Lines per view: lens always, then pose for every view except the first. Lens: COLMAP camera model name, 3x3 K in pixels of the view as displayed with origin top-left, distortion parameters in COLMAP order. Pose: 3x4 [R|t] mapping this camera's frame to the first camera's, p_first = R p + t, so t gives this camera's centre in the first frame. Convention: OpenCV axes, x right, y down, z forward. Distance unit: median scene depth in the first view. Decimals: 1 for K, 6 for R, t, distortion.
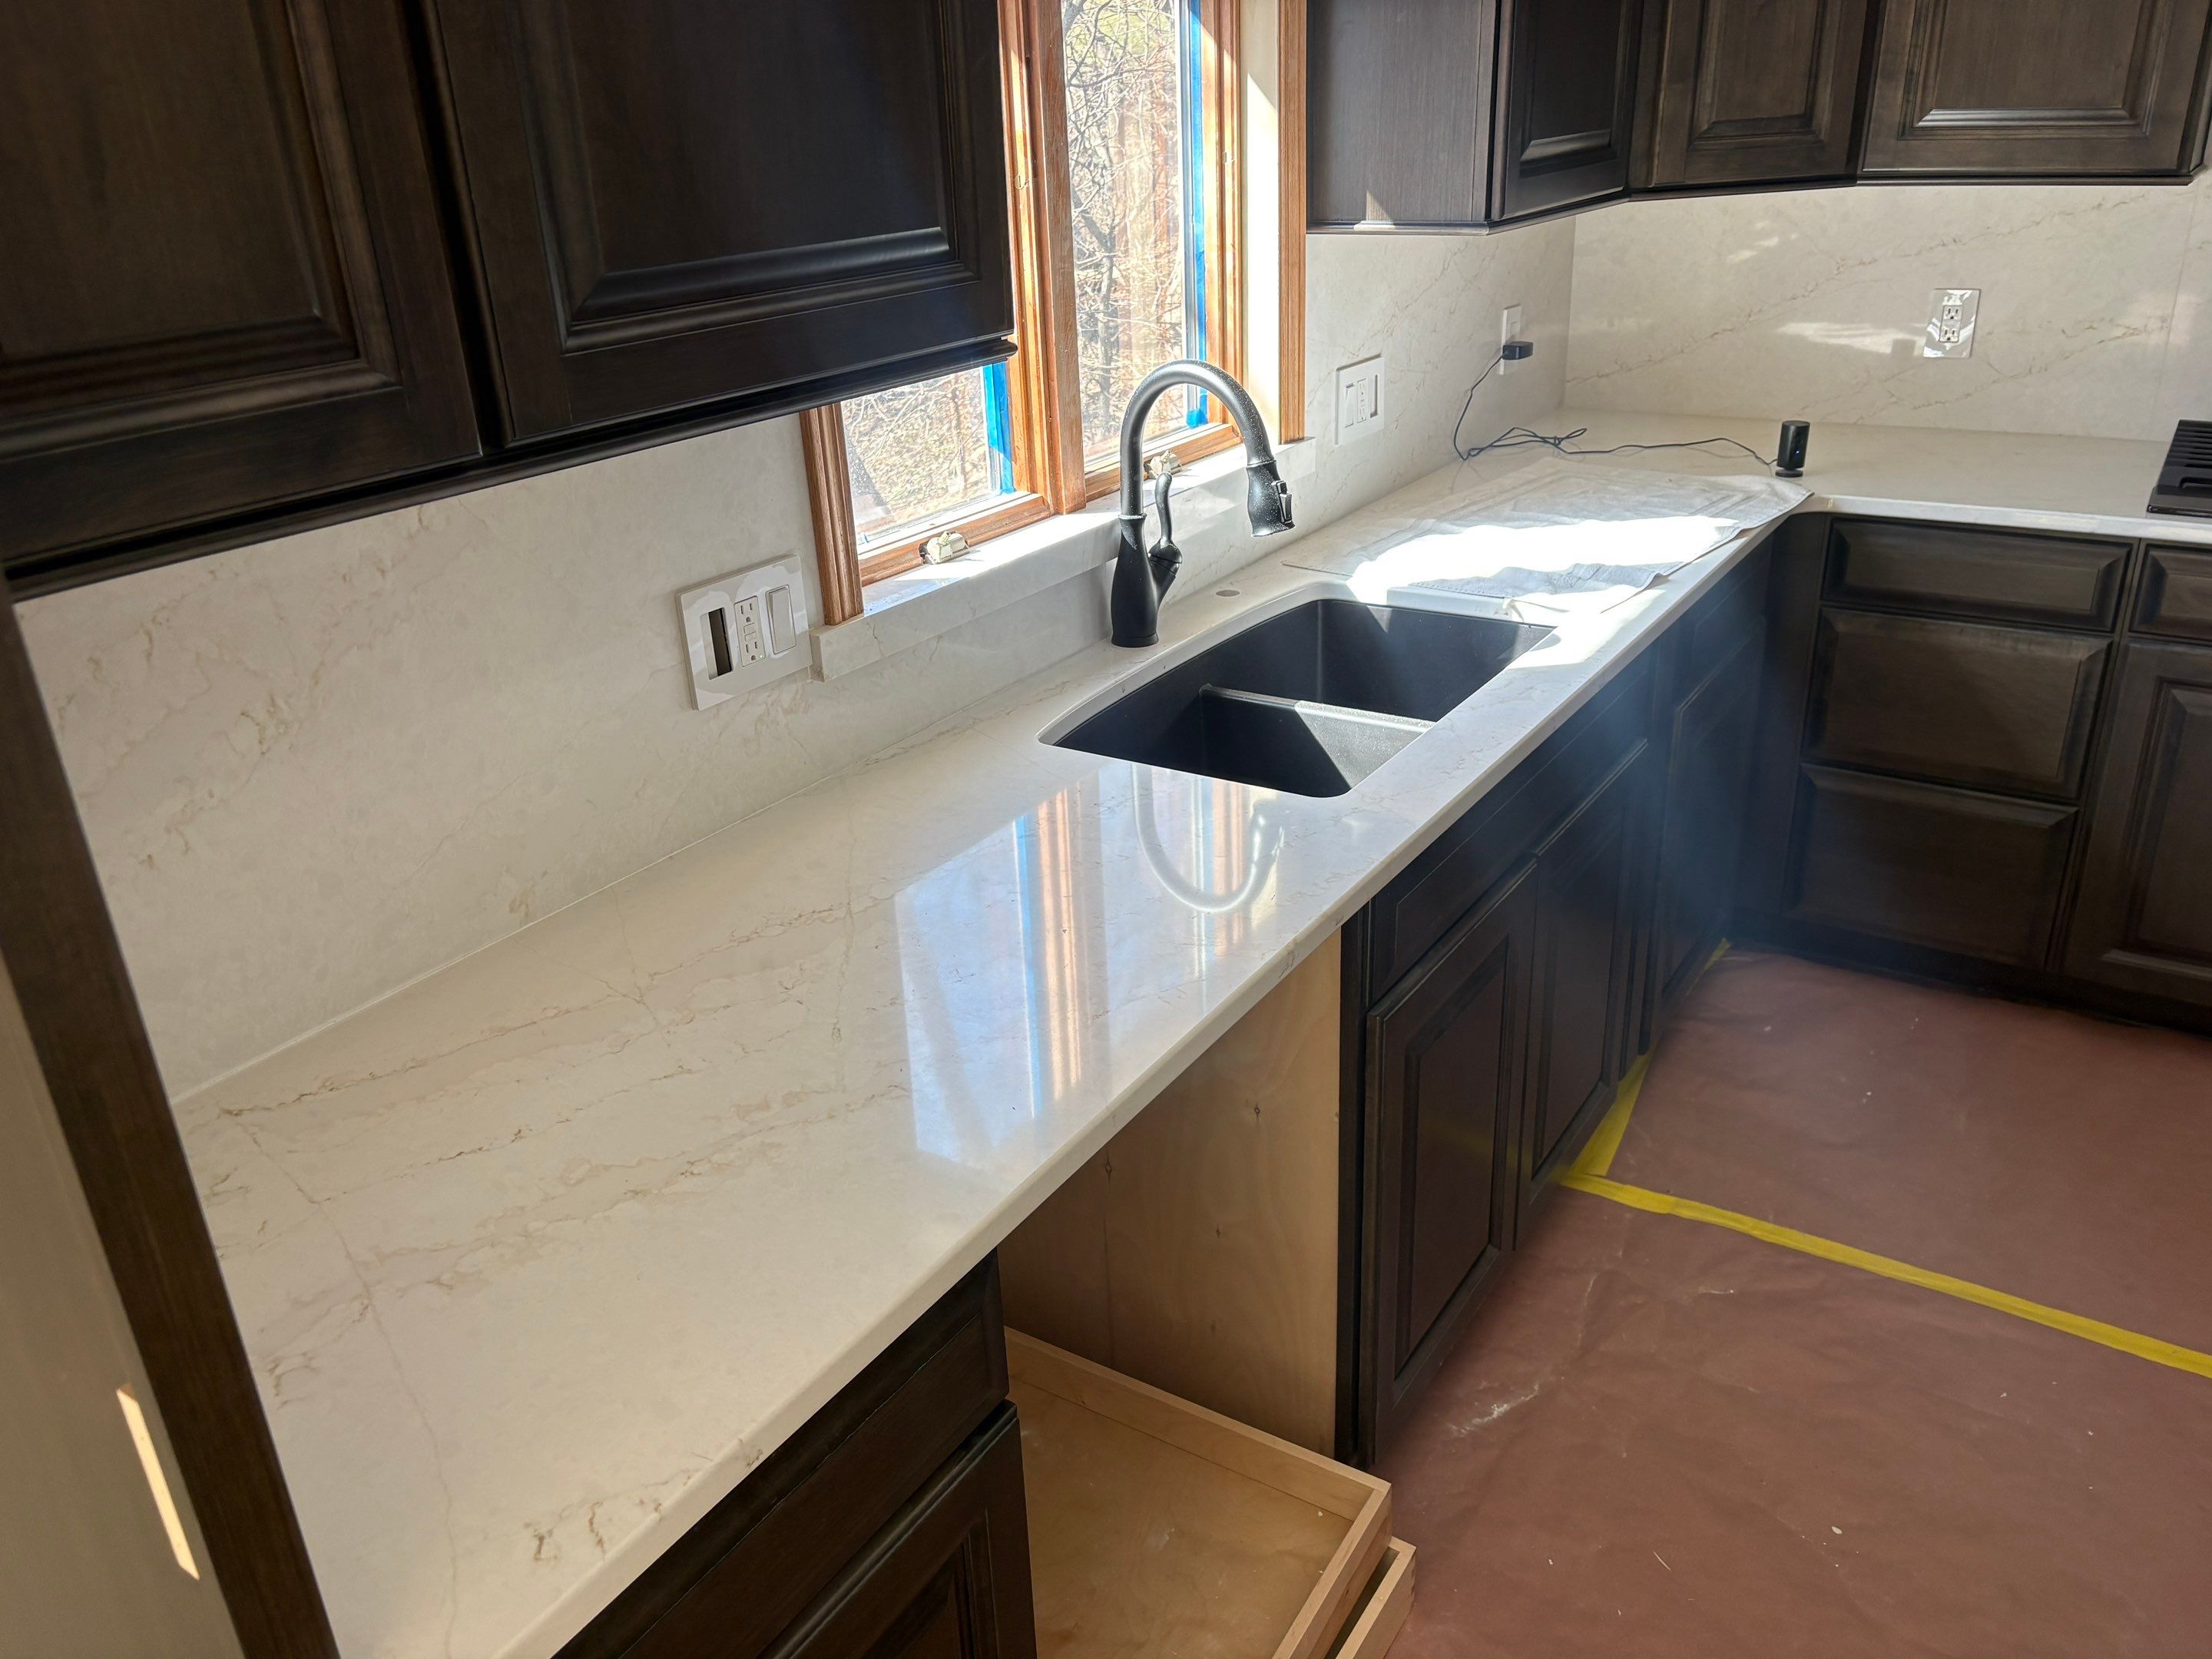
lens RADIAL K [[1679.3, 0, 1092.3], [0, 1679.3, 827.0], [0, 0, 1]] dist [0.063717, -0.090562]
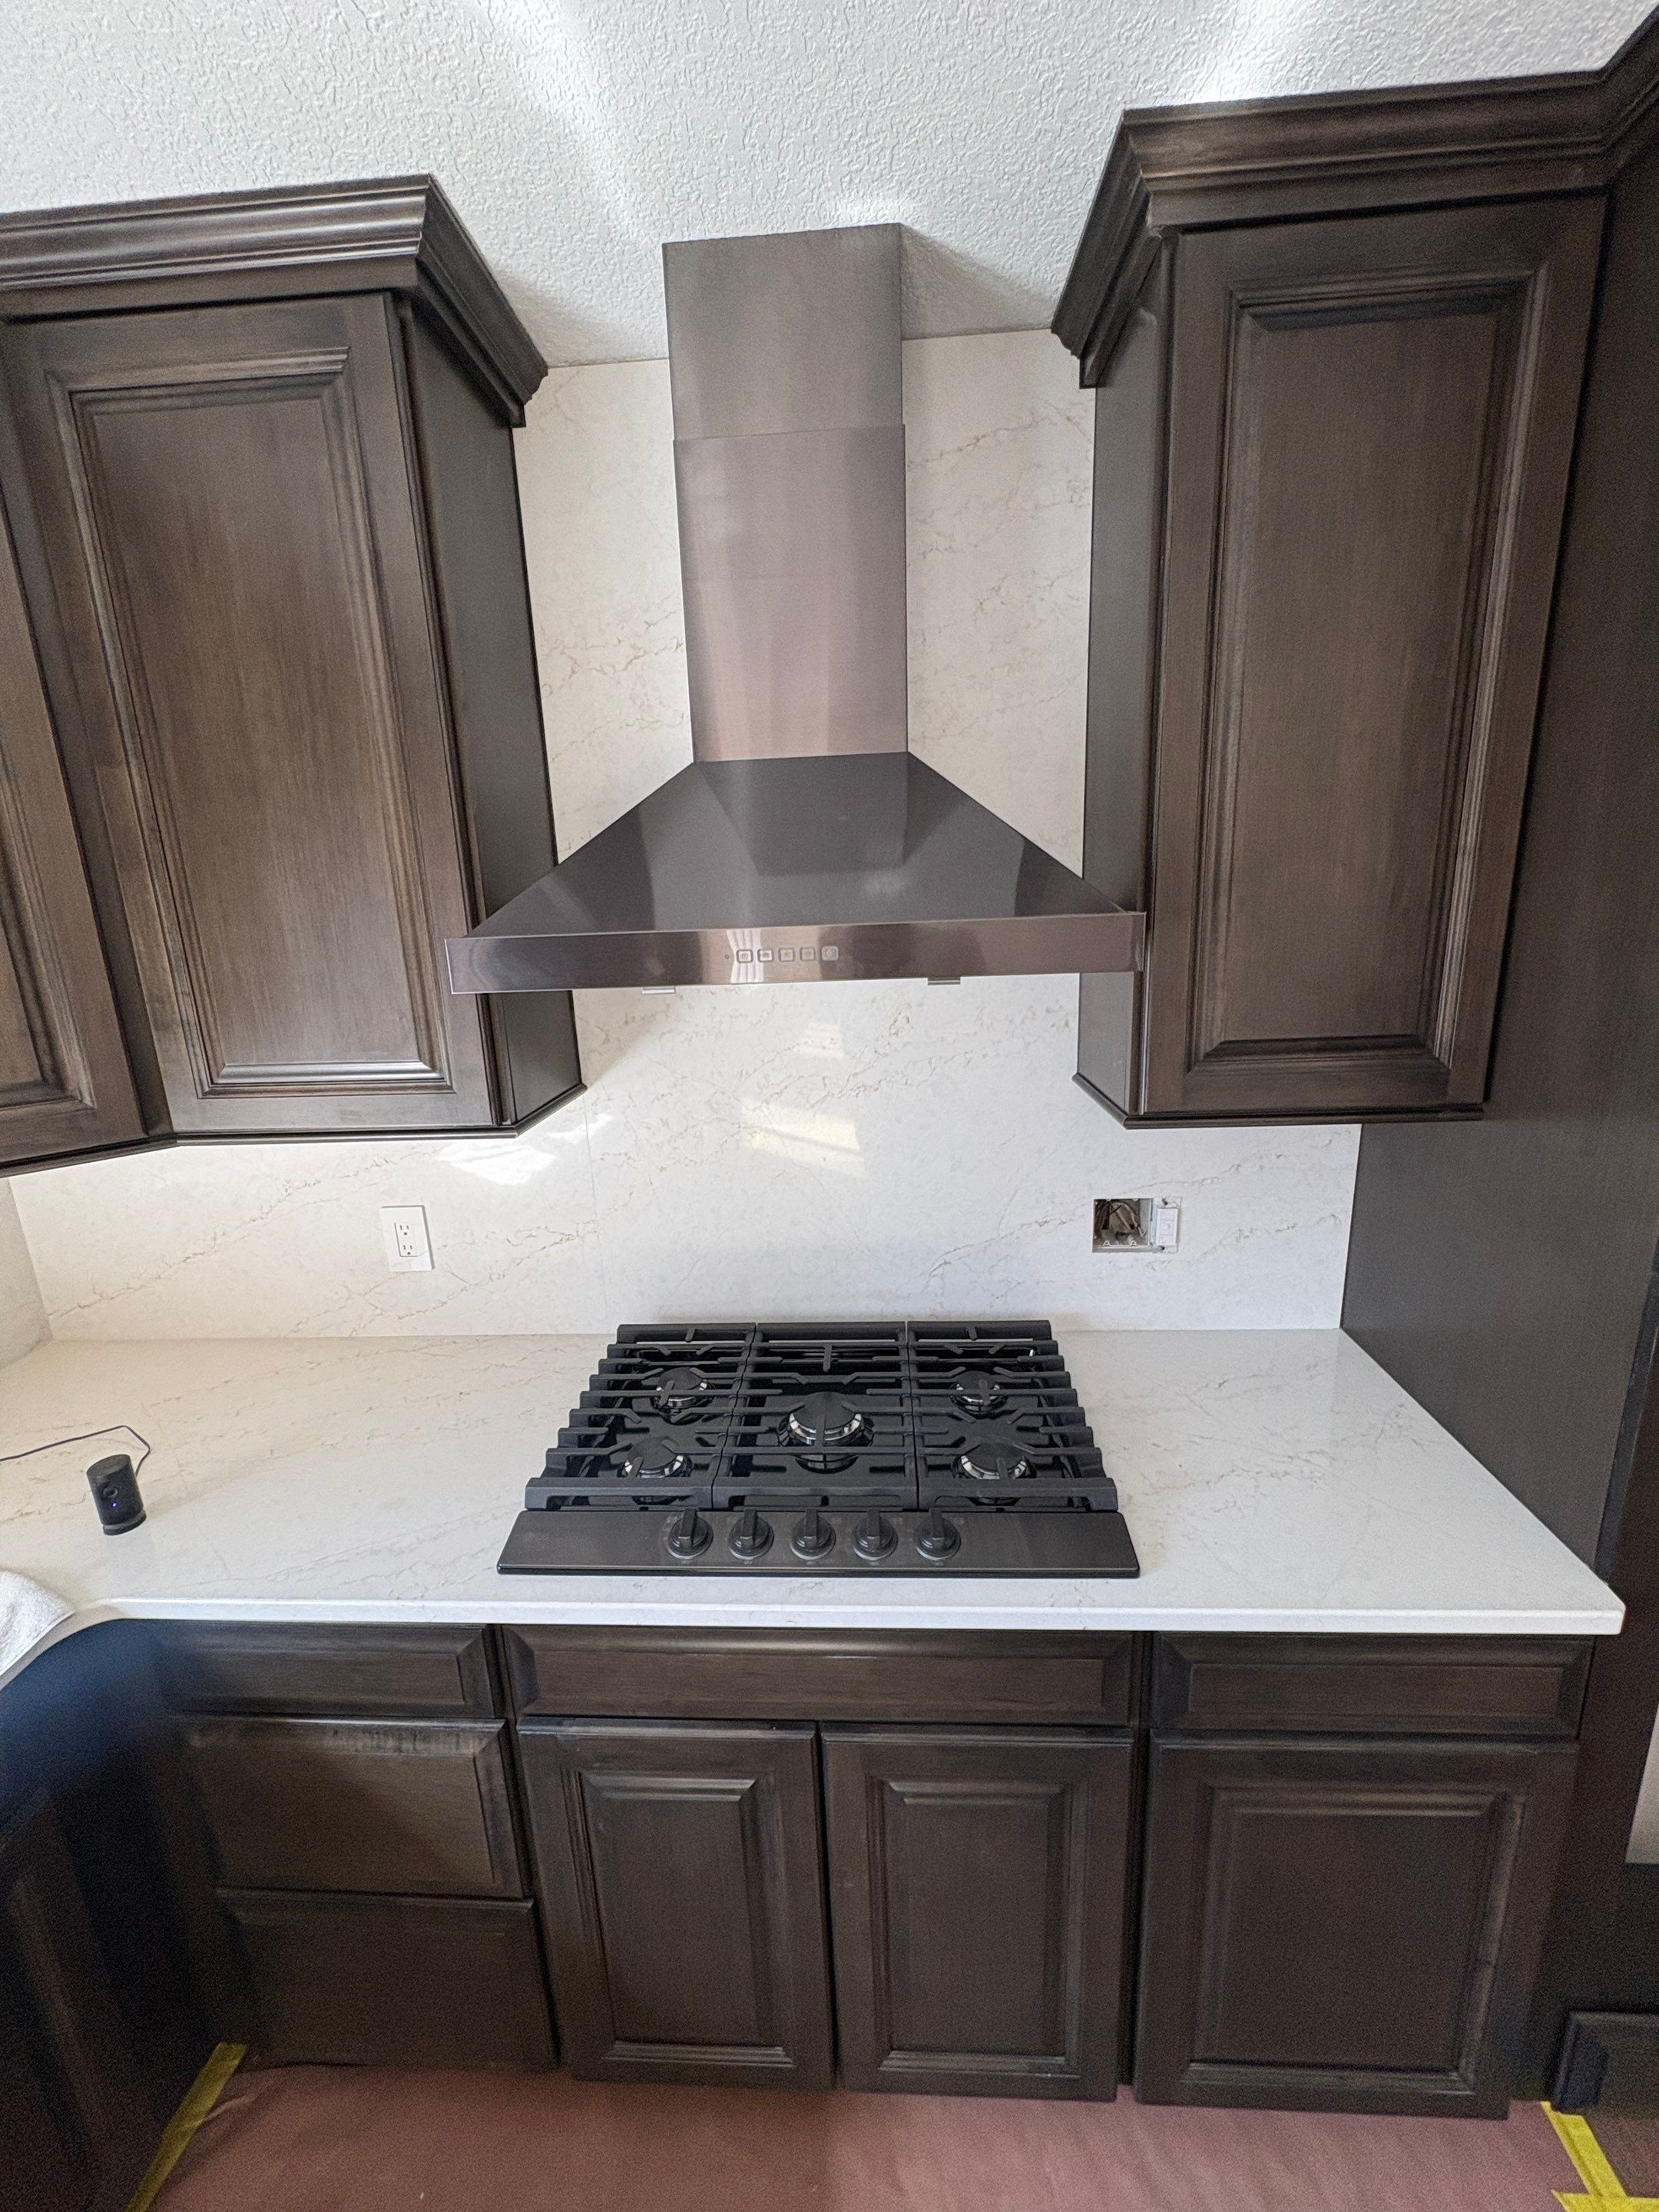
lens RADIAL K [[879.1, 0, 834.6], [0, 879.1, 1104.7], [0, 0, 1]] dist [0.000984, 0.000030]
pose [[0.856909, -0.112197, 0.503109, 0.597597], [0.209249, 0.967703, -0.140592, -0.315423], [-0.471086, 0.225750, 0.852710, 0.559007]]
